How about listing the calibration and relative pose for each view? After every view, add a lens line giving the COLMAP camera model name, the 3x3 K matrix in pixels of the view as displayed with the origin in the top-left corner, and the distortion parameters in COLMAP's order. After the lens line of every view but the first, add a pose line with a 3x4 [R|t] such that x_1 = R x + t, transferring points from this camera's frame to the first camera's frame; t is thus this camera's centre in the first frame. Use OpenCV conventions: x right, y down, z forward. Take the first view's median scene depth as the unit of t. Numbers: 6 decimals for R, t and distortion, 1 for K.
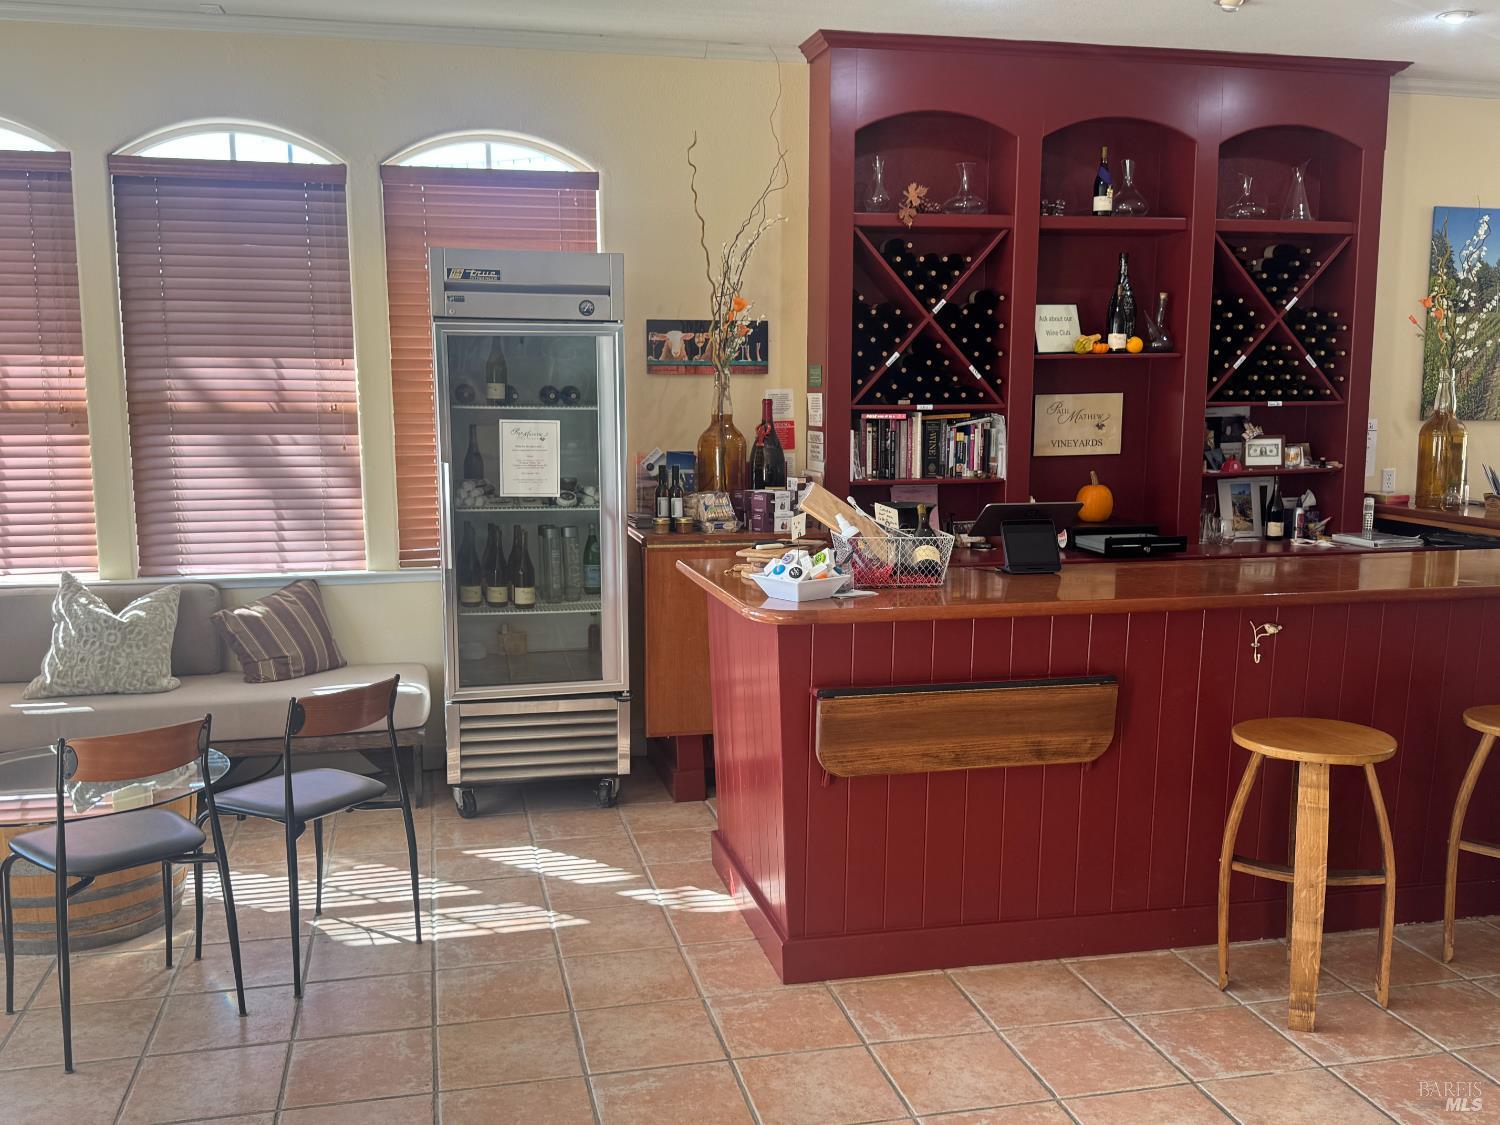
lens RADIAL K [[1378.8, 0, 753.7], [0, 1378.8, 569.7], [0, 0, 1]] dist [0.171105, -0.321409]
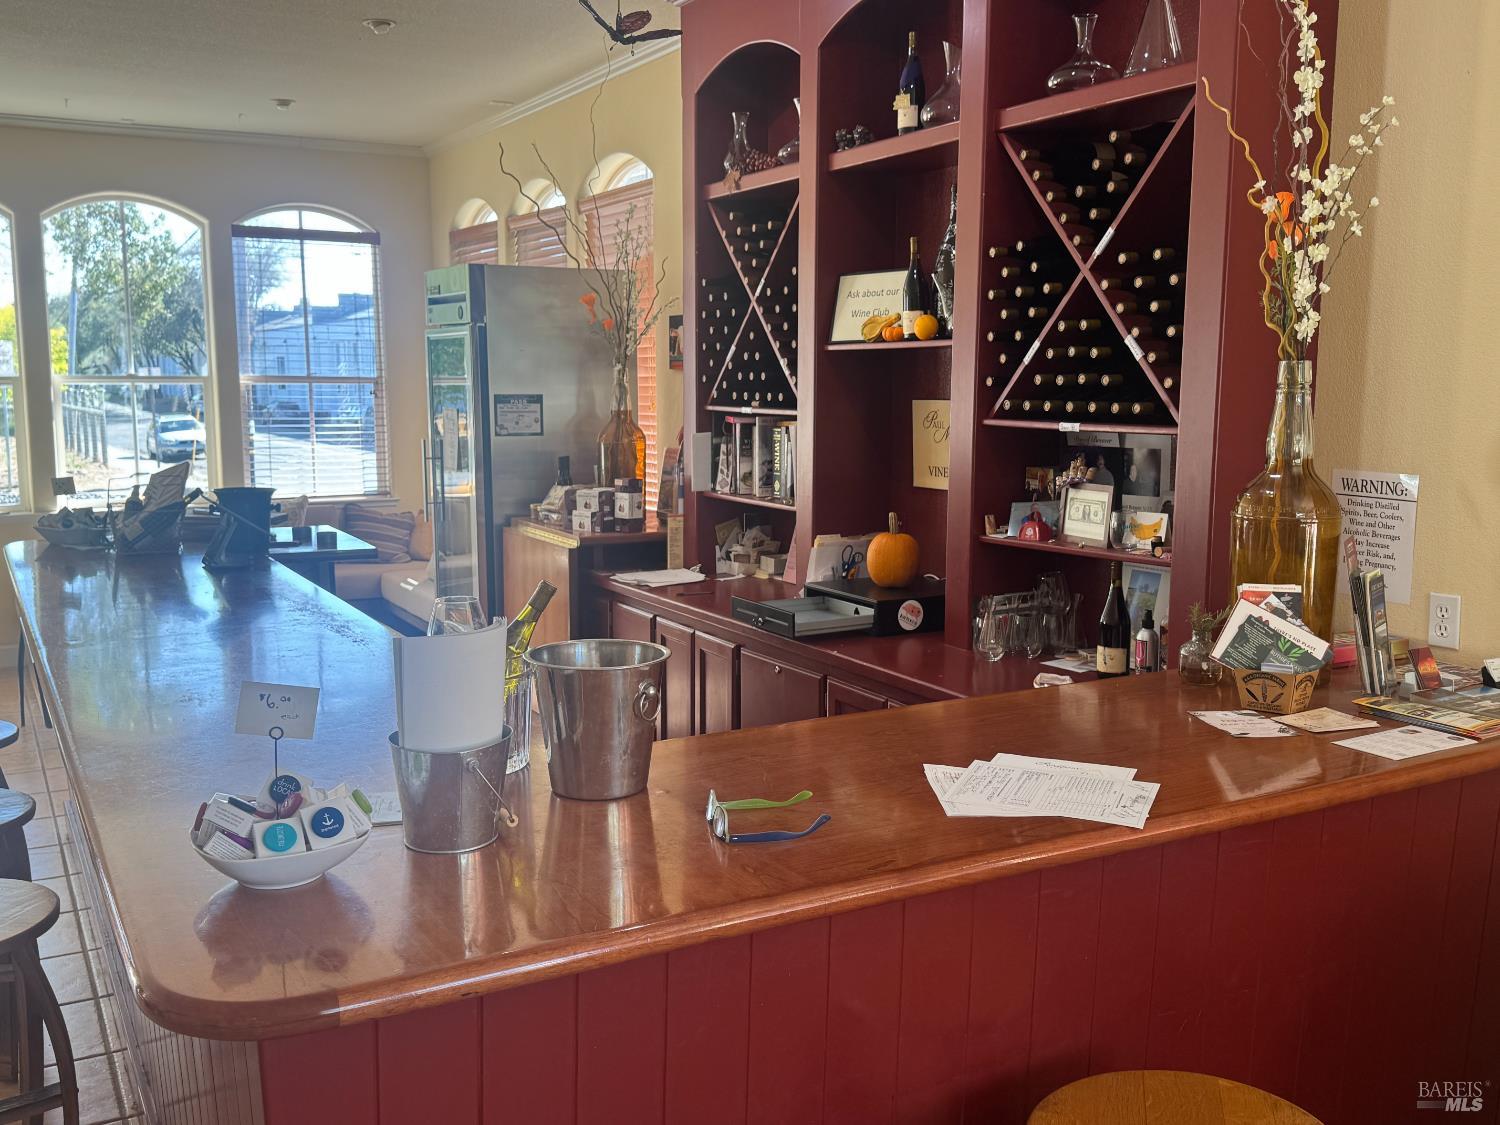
lens RADIAL K [[1378.8, 0, 753.7], [0, 1378.8, 569.7], [0, 0, 1]] dist [0.171105, -0.321409]
pose [[0.275805, 0.137450, -0.951336, 0.884674], [-0.132172, 0.985745, 0.104103, -0.105884], [0.952083, 0.097028, 0.290040, 0.745684]]
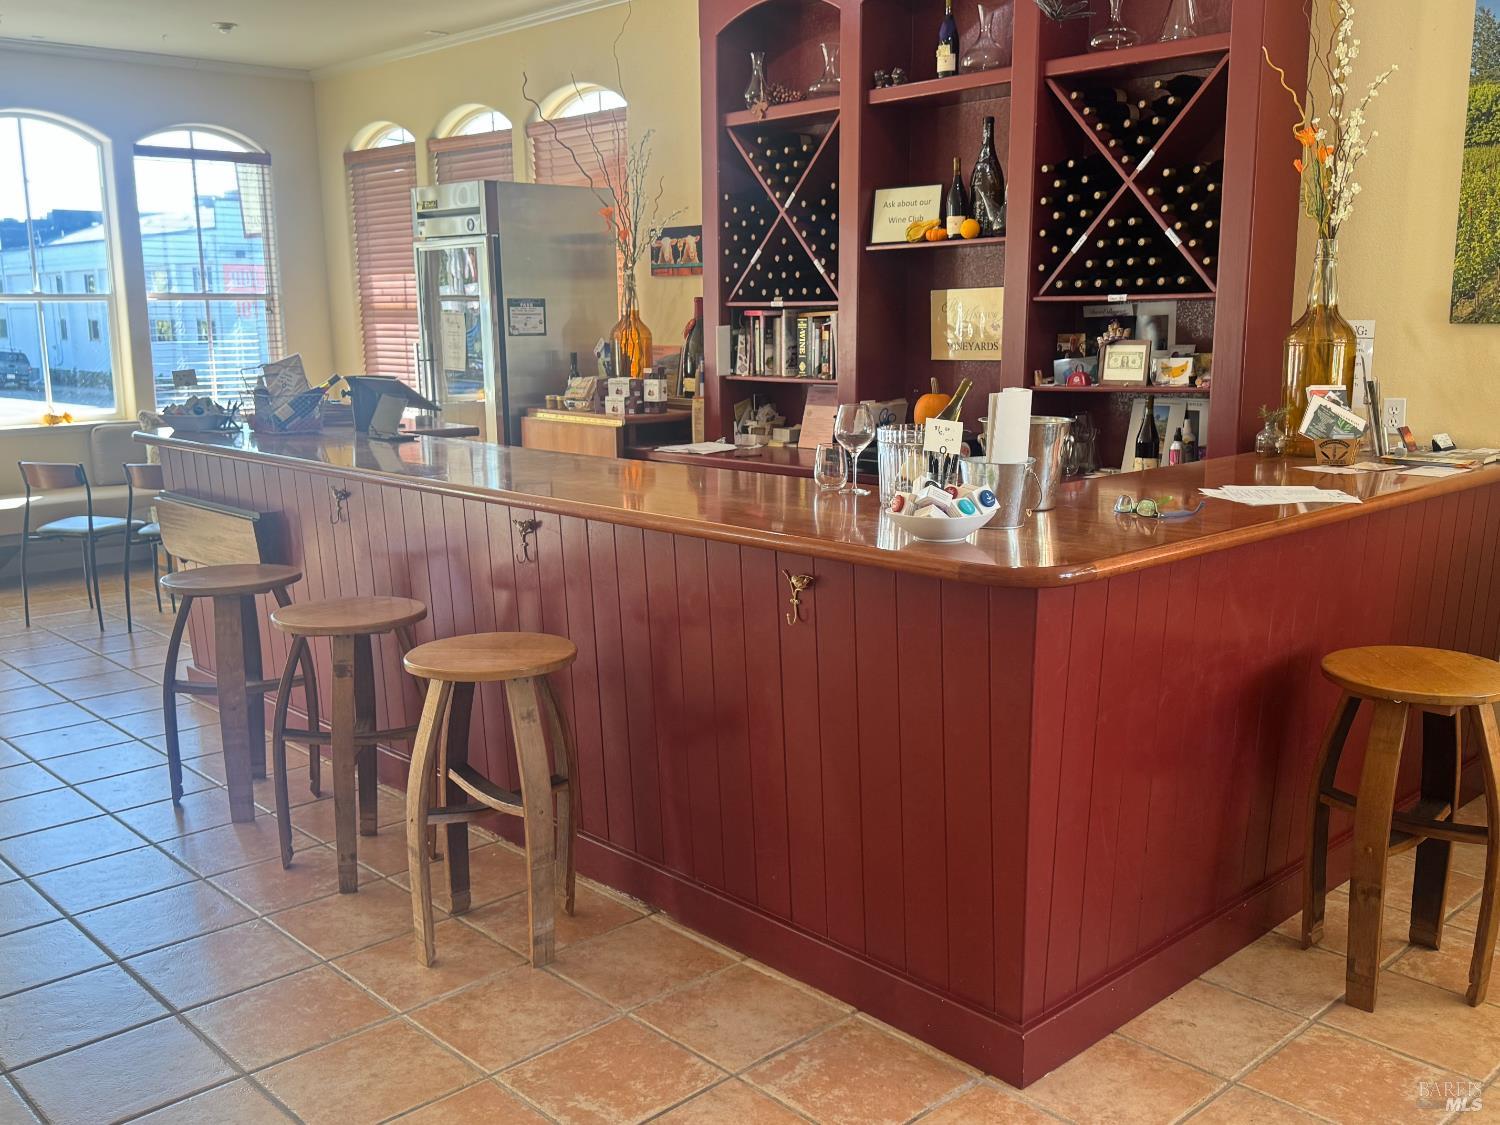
lens RADIAL K [[1378.8, 0, 753.7], [0, 1378.8, 569.7], [0, 0, 1]] dist [0.171105, -0.321409]
pose [[0.504021, 0.155226, -0.849628, 0.957208], [-0.108162, 0.987317, 0.116218, -0.040863], [0.856892, 0.033321, 0.514418, 0.459440]]
